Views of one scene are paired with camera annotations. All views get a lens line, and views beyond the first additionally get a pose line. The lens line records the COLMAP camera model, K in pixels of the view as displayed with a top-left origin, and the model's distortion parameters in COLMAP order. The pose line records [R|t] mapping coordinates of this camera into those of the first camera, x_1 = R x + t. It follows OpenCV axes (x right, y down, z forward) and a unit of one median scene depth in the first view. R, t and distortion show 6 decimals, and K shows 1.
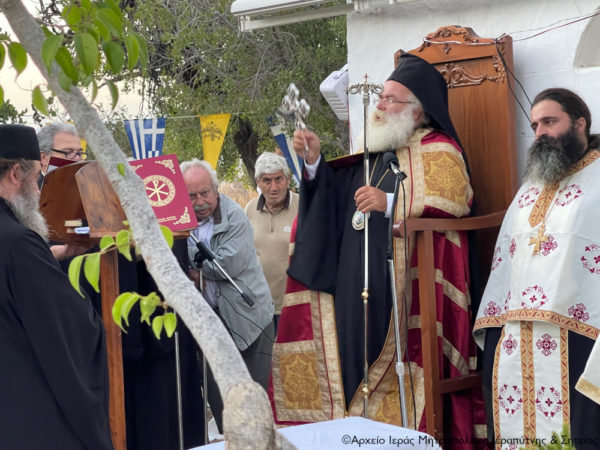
lens RADIAL K [[1192.9, 0, 286.7], [0, 1192.9, 223.9], [0, 0, 1]] dist [0.134147, 0.165118]
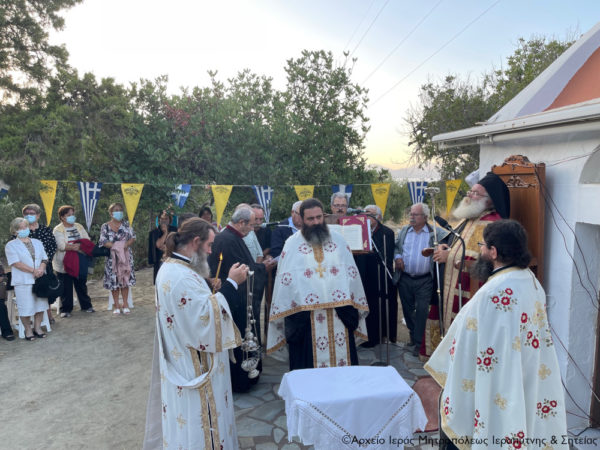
lens RADIAL K [[449.1, 0, 303.0], [0, 449.1, 221.0], [0, 0, 1]] dist [0.068706, -0.093028]
pose [[0.860565, 0.078634, -0.503235, 0.217729], [-0.054312, 0.996545, 0.062841, -0.090835], [0.506437, -0.026747, 0.861862, 0.226361]]
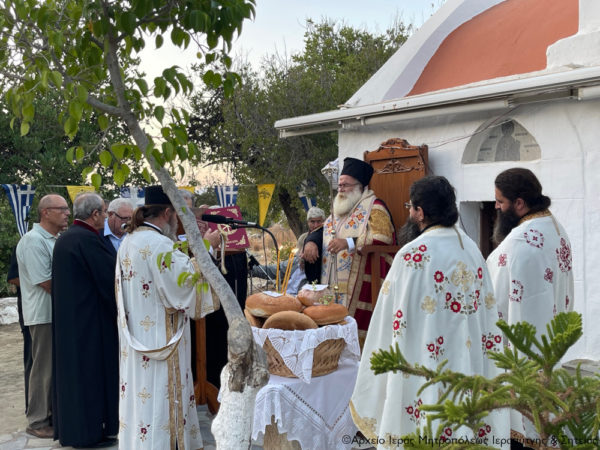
lens RADIAL K [[700.0, 0, 300.0], [0, 700.0, 229.4], [0, 0, 1]] dist [0.096345, -0.201415]
pose [[0.999395, 0.027939, -0.020697, 0.021376], [-0.028515, 0.999199, -0.028090, 0.003809], [0.019896, 0.028663, 0.999391, -0.043967]]
